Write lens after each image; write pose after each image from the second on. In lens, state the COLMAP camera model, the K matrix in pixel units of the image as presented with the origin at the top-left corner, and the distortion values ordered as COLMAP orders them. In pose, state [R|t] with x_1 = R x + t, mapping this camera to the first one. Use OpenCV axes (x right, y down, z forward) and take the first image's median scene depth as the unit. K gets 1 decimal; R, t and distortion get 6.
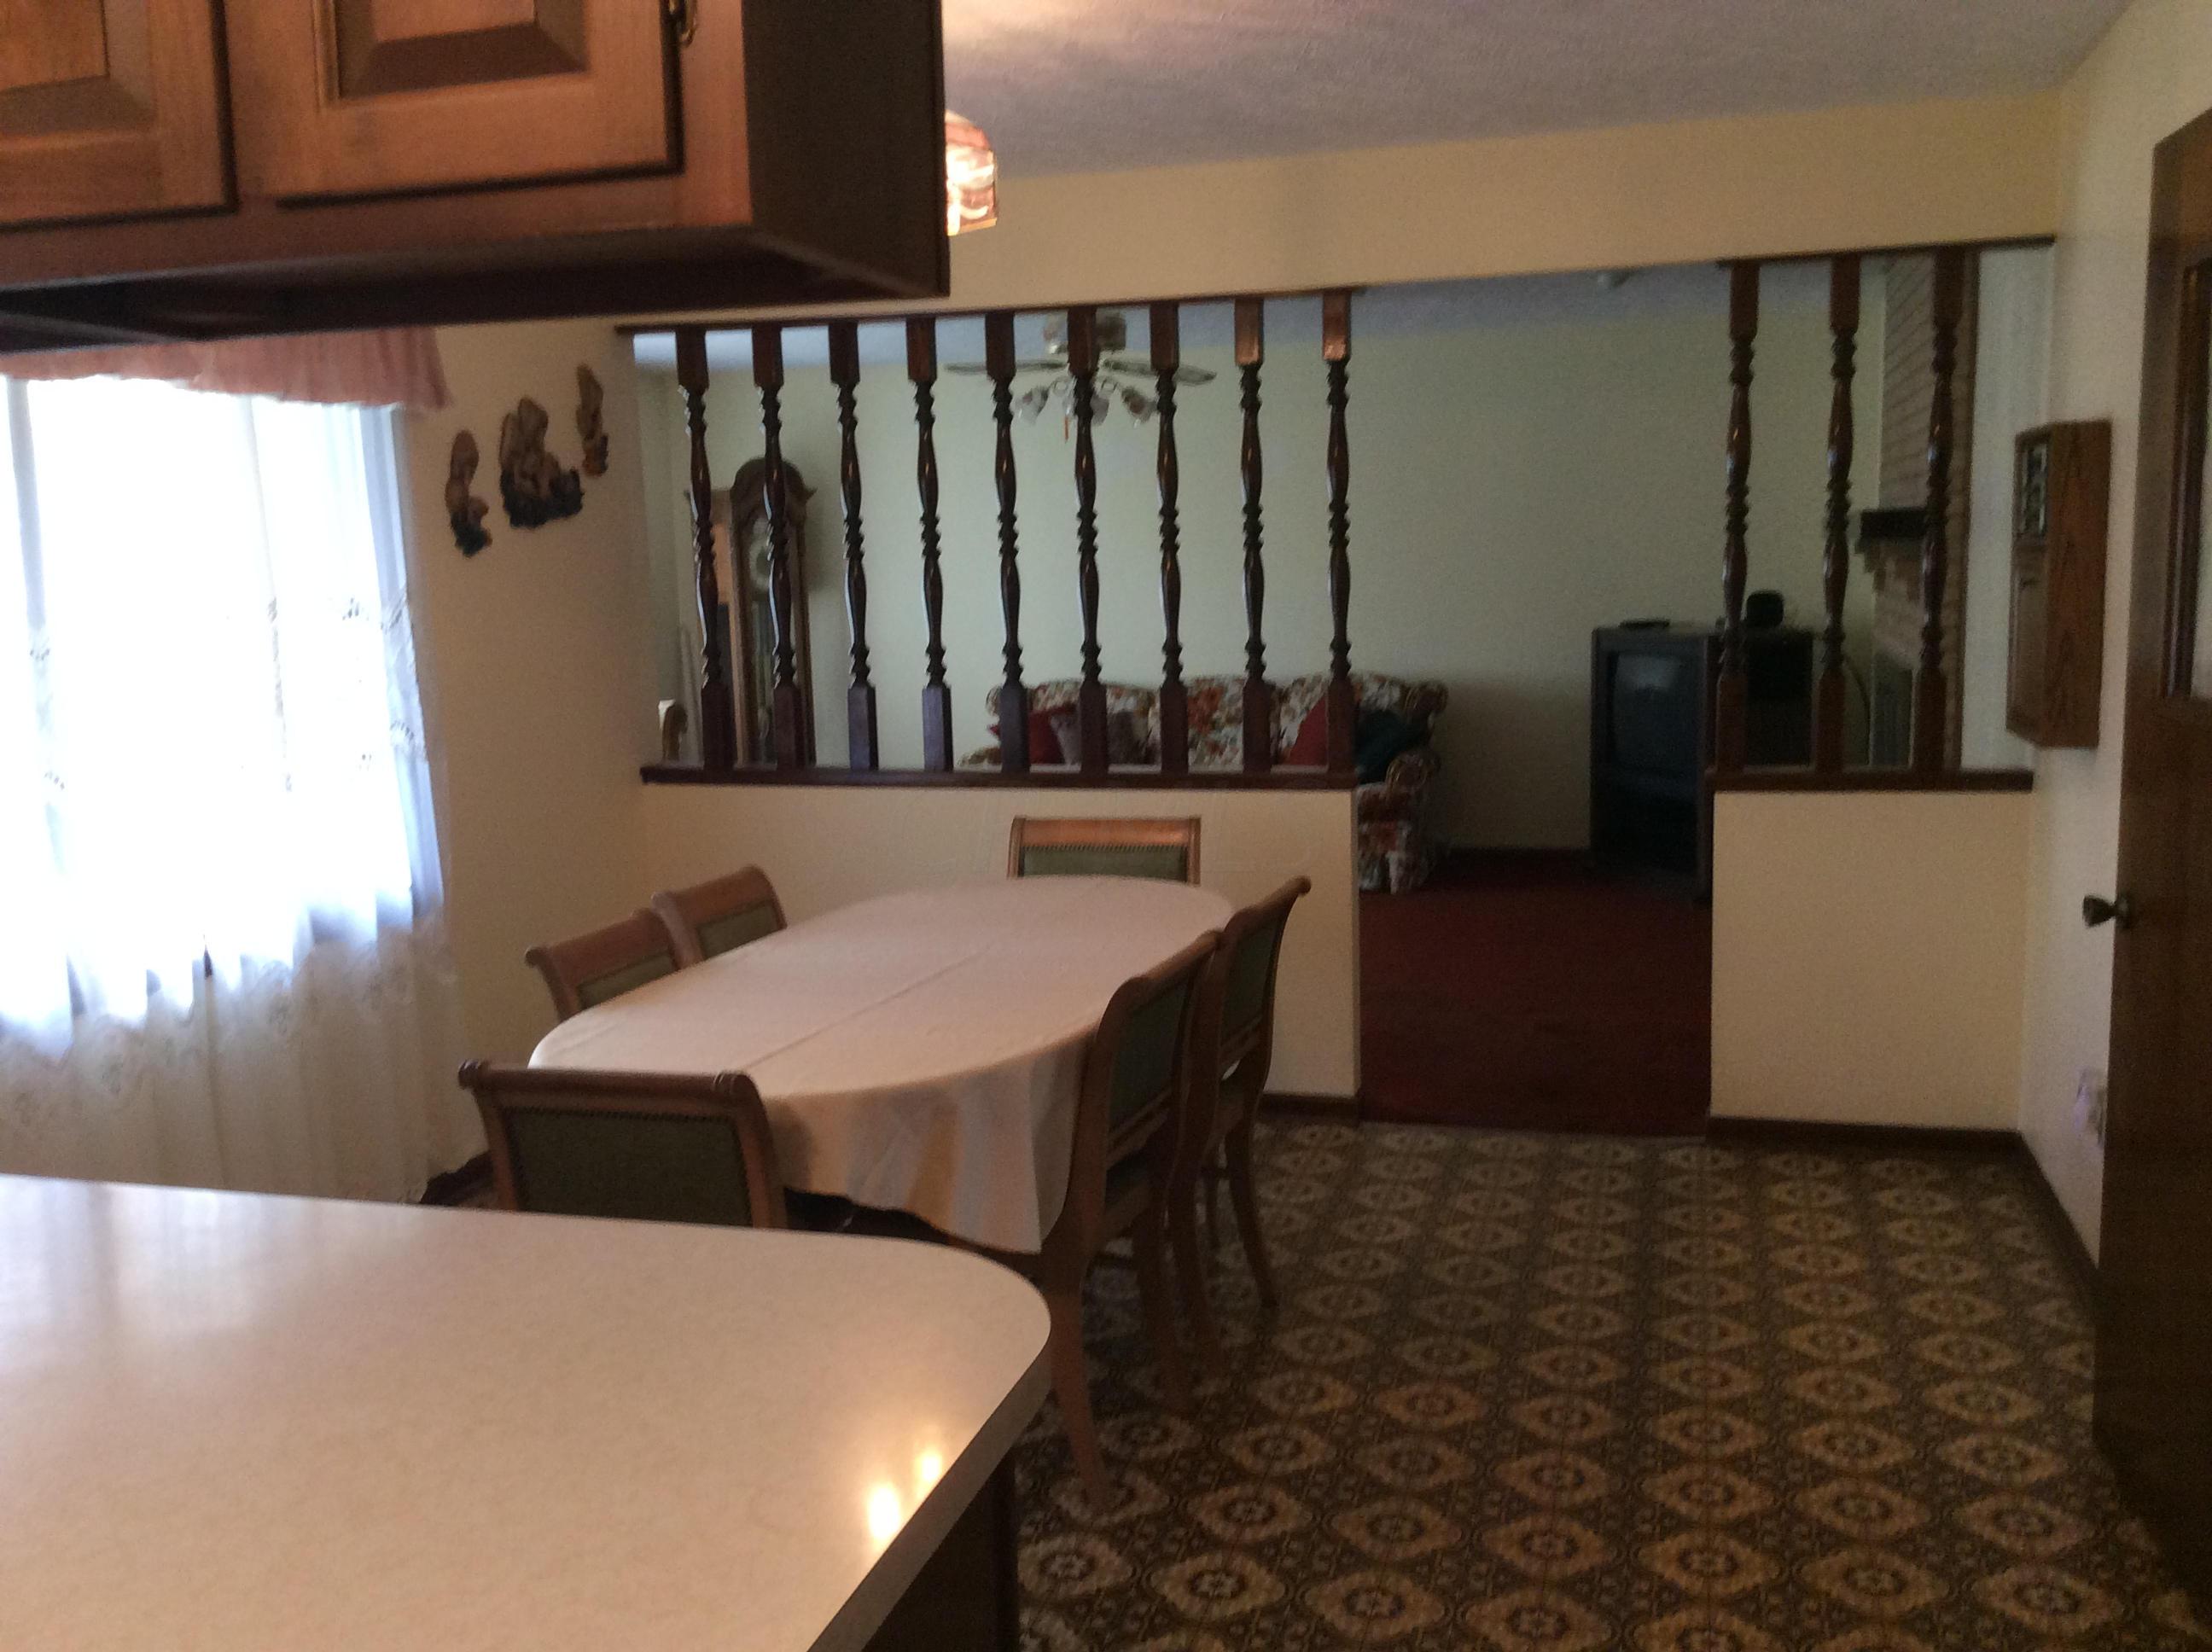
lens RADIAL K [[2014.8, 0, 1106.0], [0, 2014.8, 826.0], [0, 0, 1]] dist [0.143222, -0.307108]
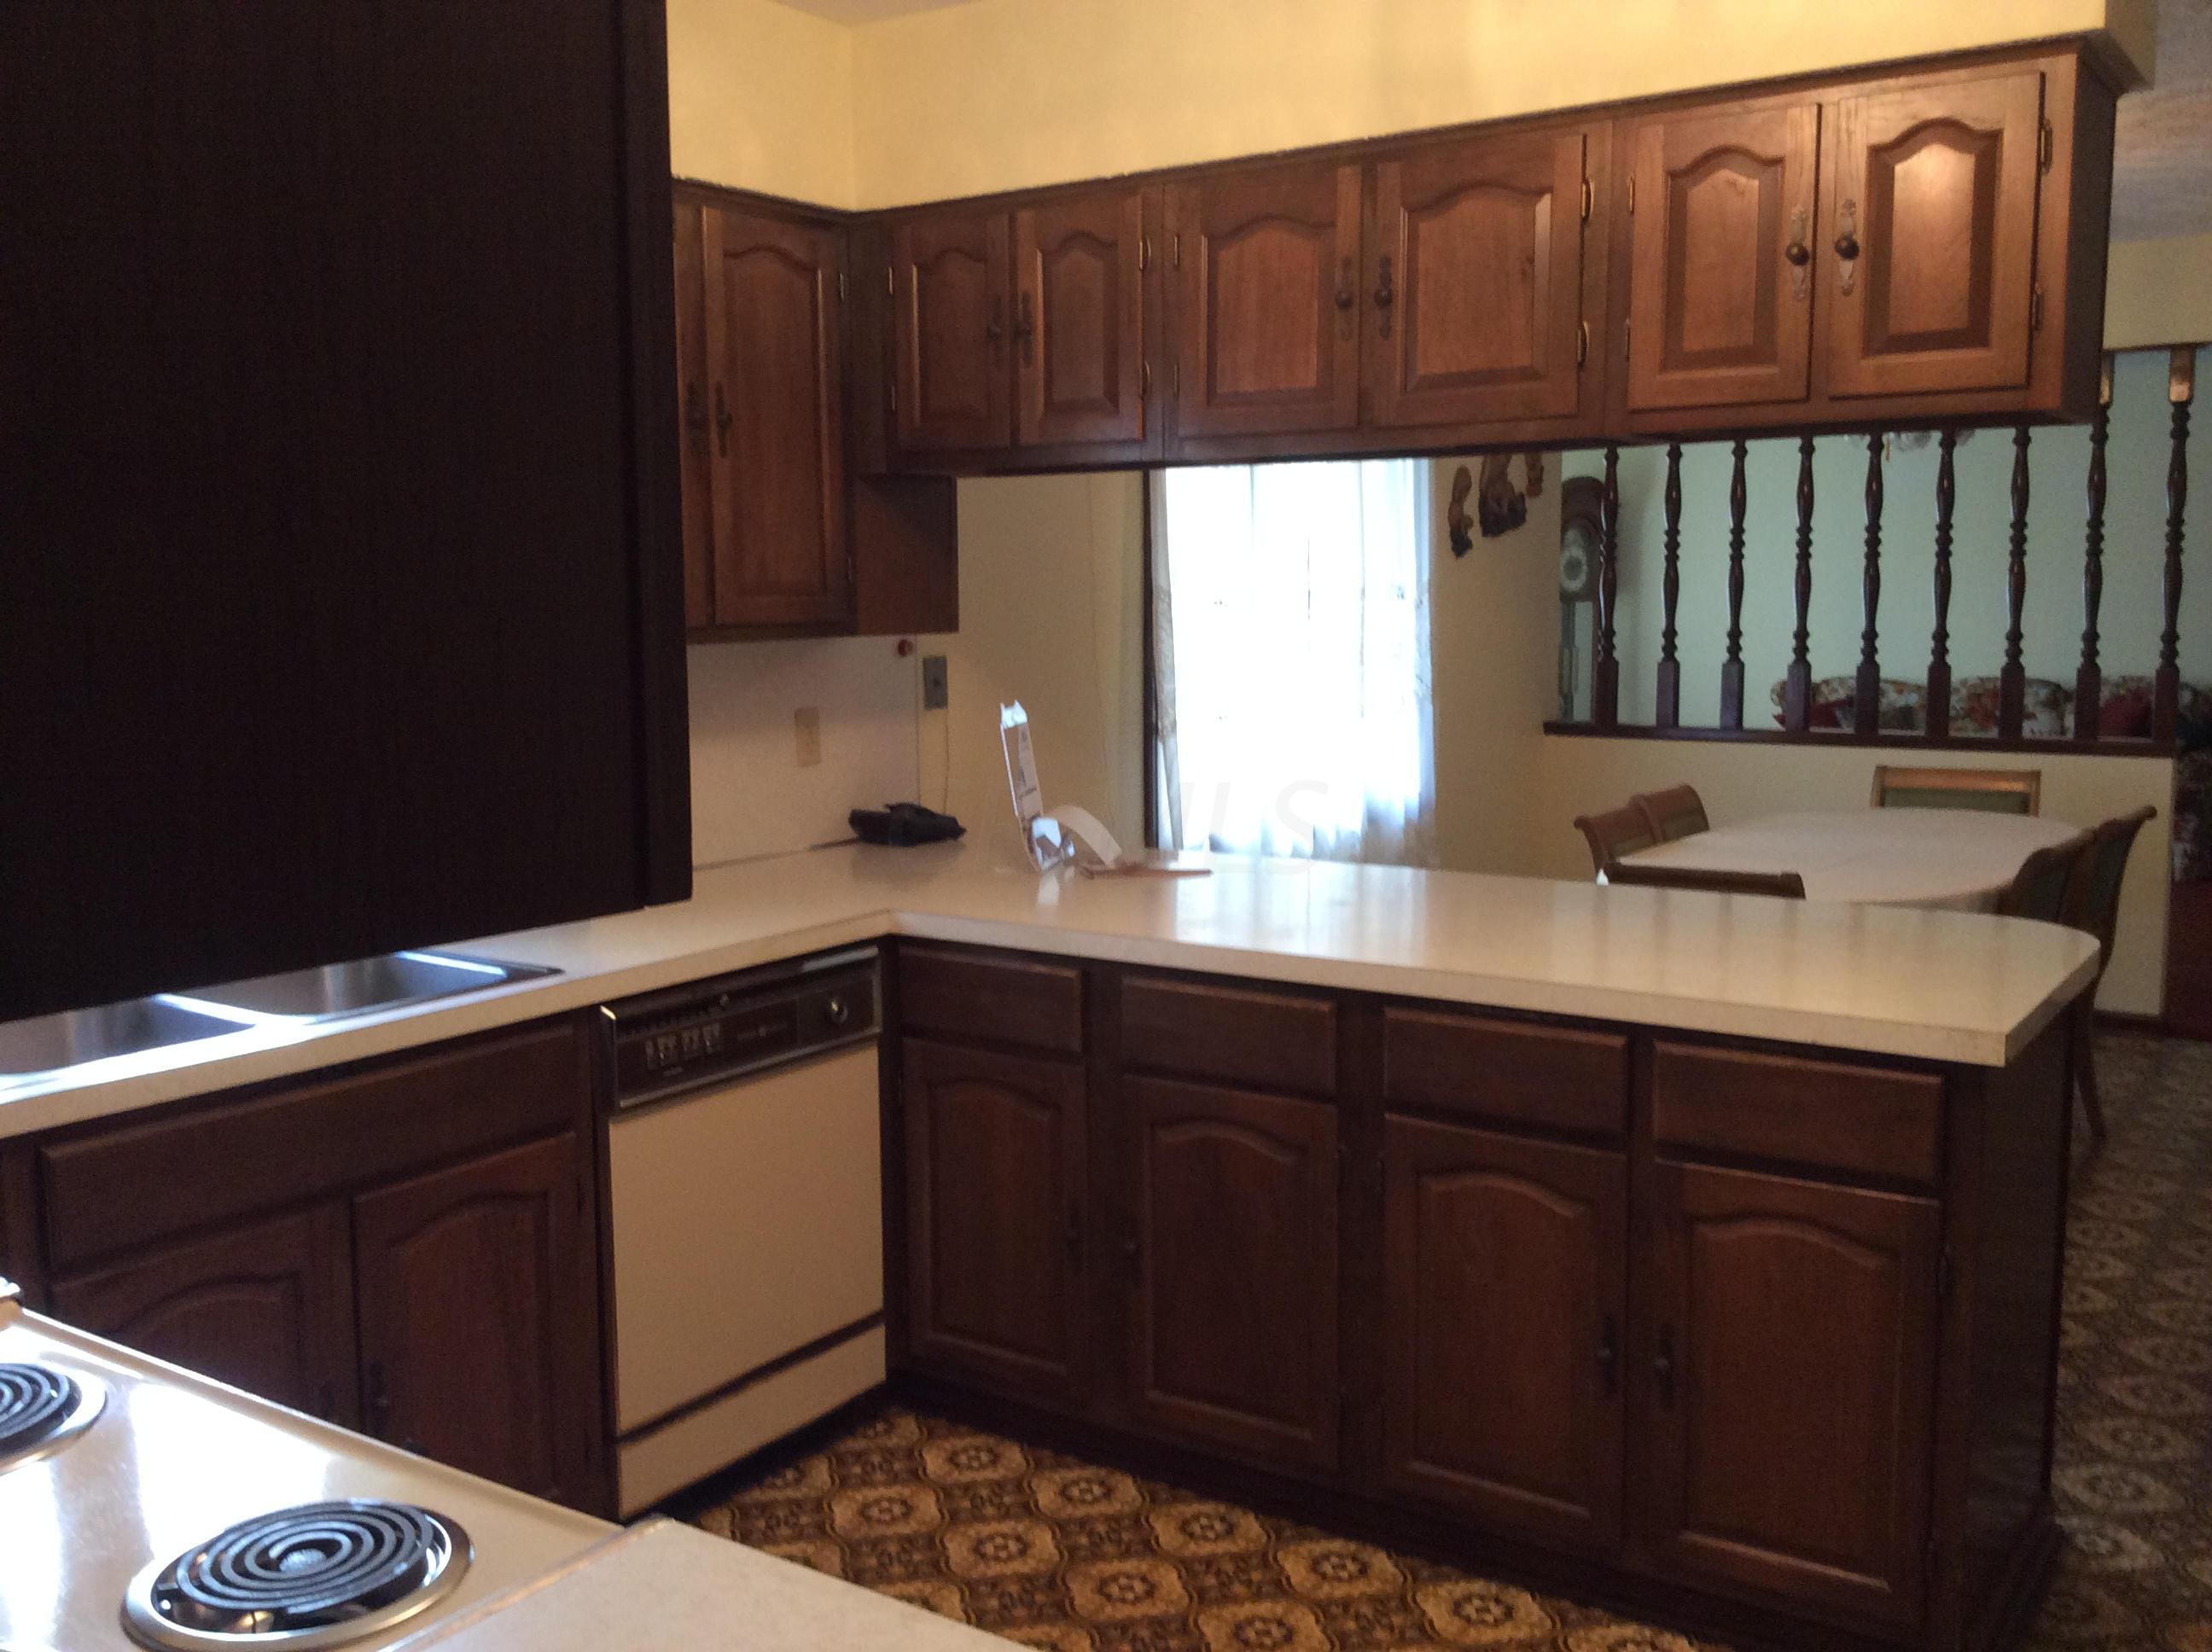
lens RADIAL K [[2014.8, 0, 1106.0], [0, 2014.8, 826.0], [0, 0, 1]] dist [0.143222, -0.307108]
pose [[0.947999, 0.053930, -0.313670, -0.095259], [-0.055819, 0.998437, 0.002961, 0.054370], [0.313339, 0.014701, 0.949528, -0.347554]]
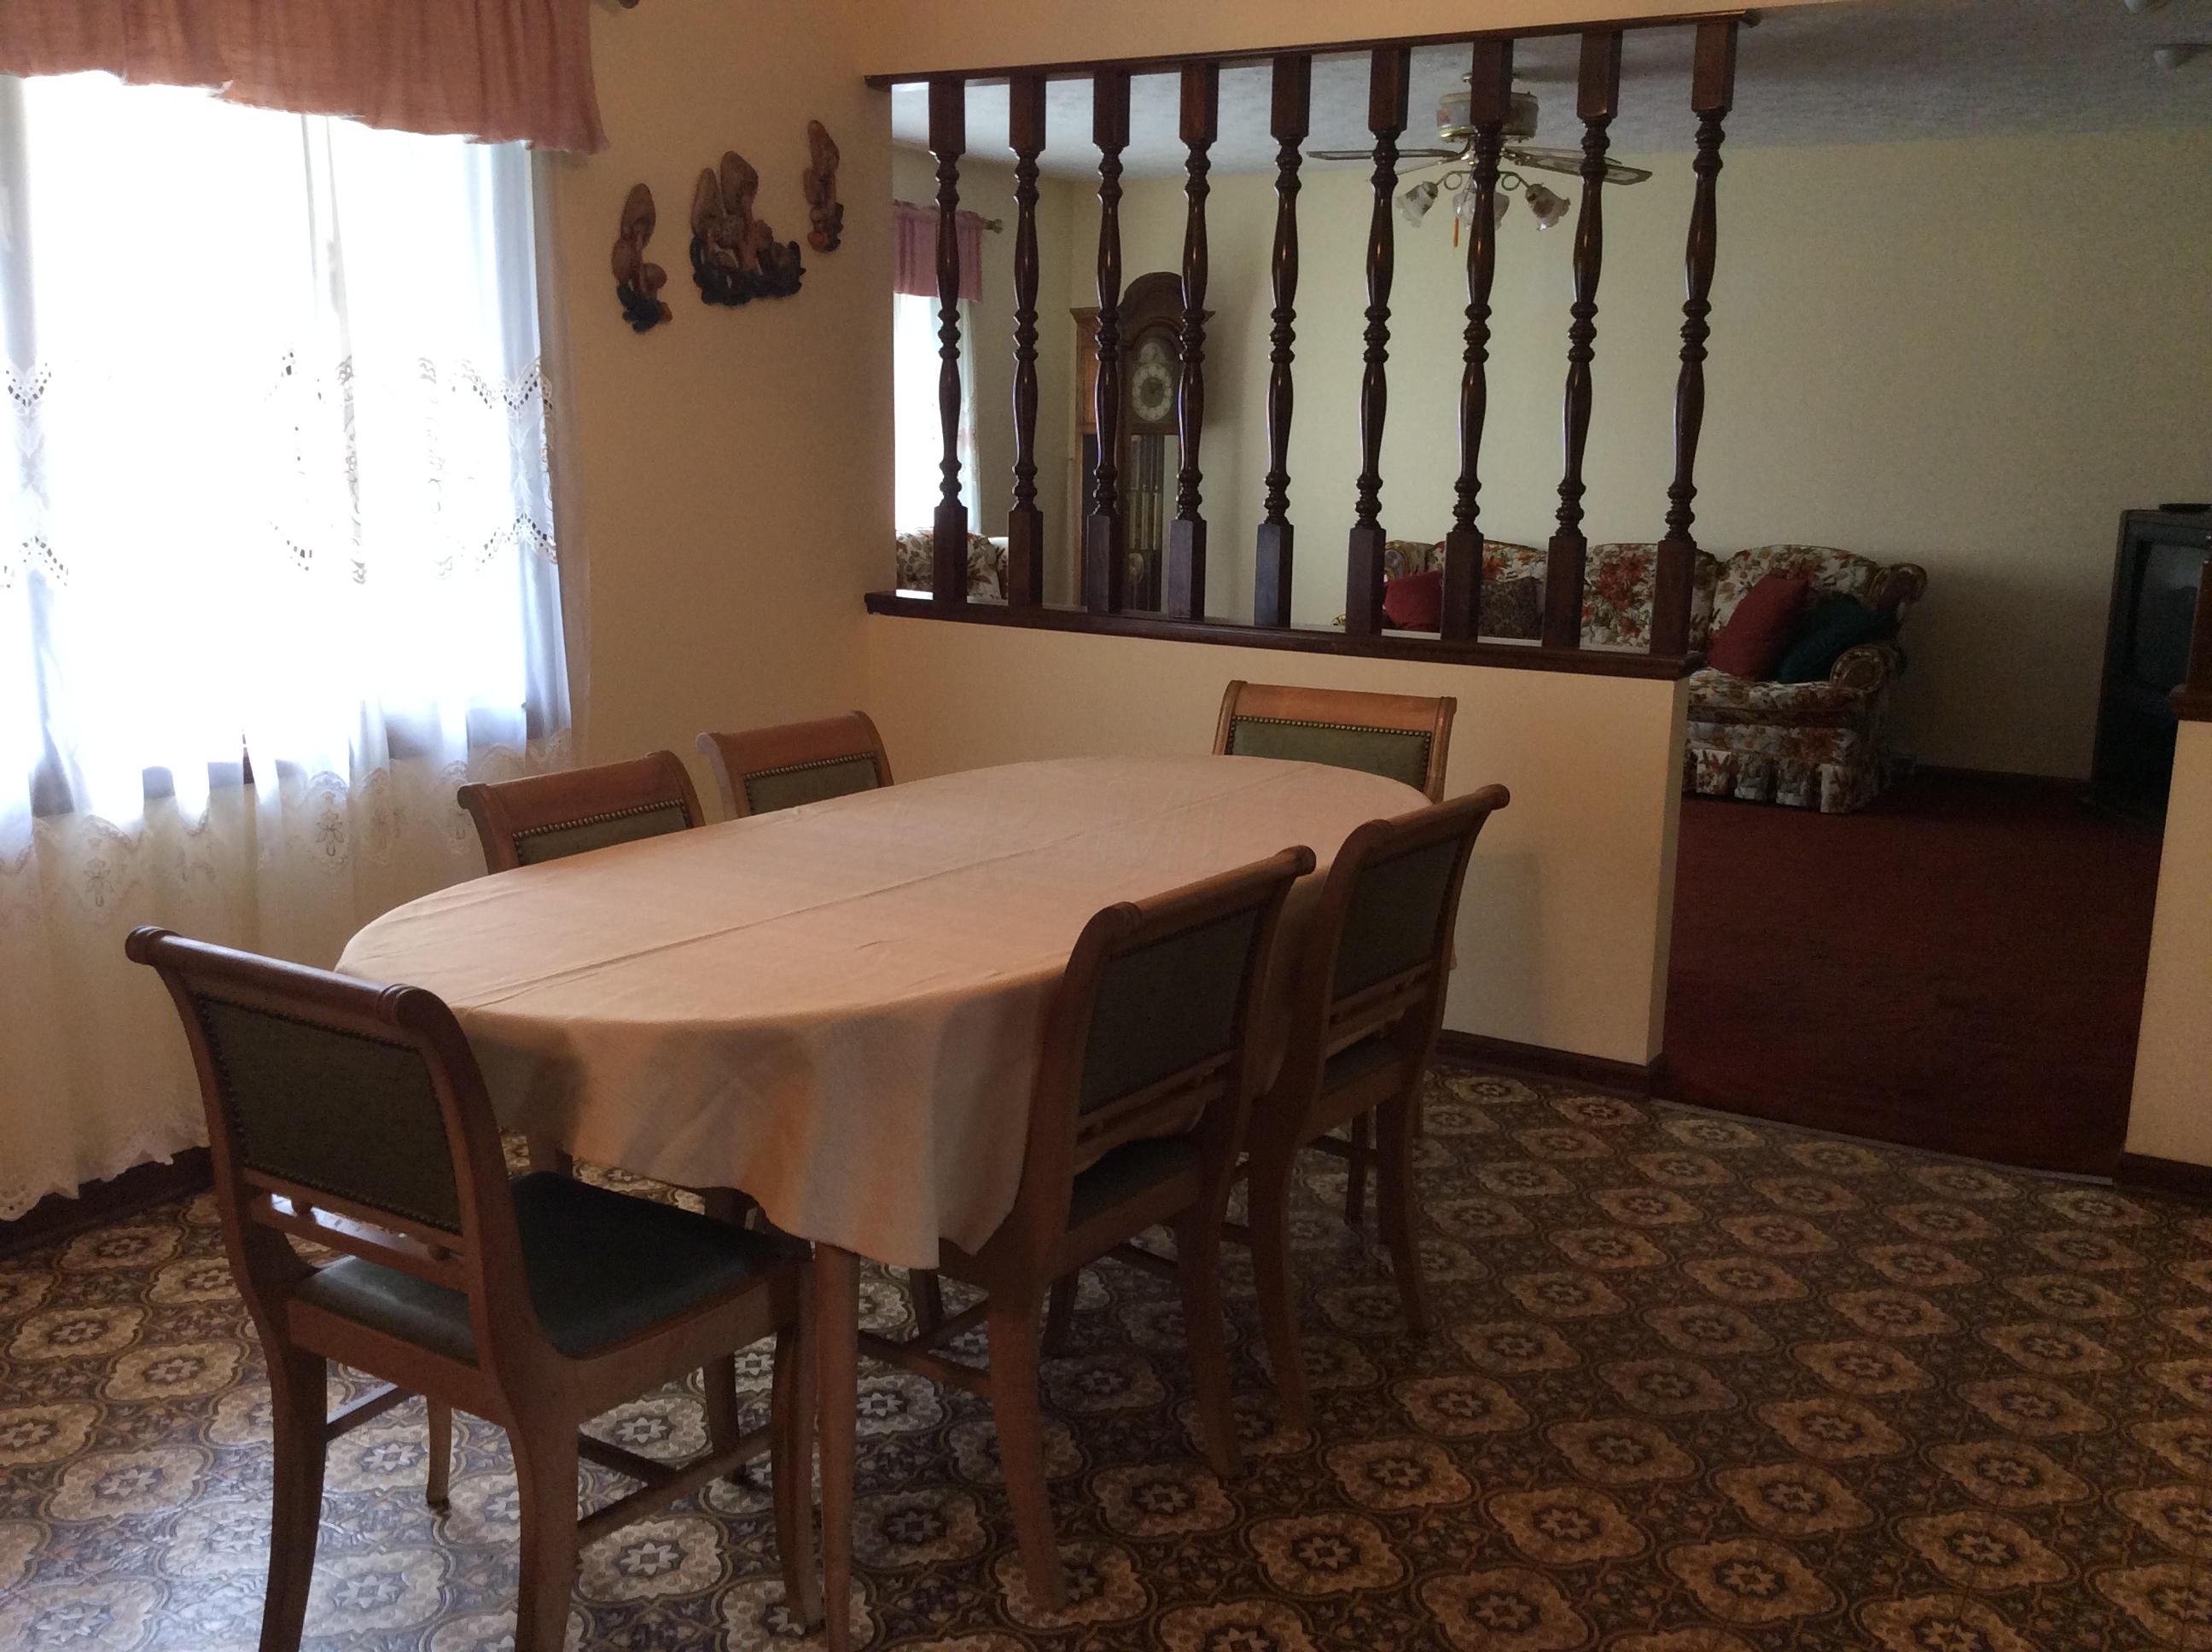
lens RADIAL K [[2014.8, 0, 1106.0], [0, 2014.8, 826.0], [0, 0, 1]] dist [0.143222, -0.307108]
pose [[0.964450, 0.095069, -0.246572, 0.109596], [-0.078679, 0.994036, 0.075514, -0.003489], [0.252280, -0.053429, 0.966178, 0.187051]]
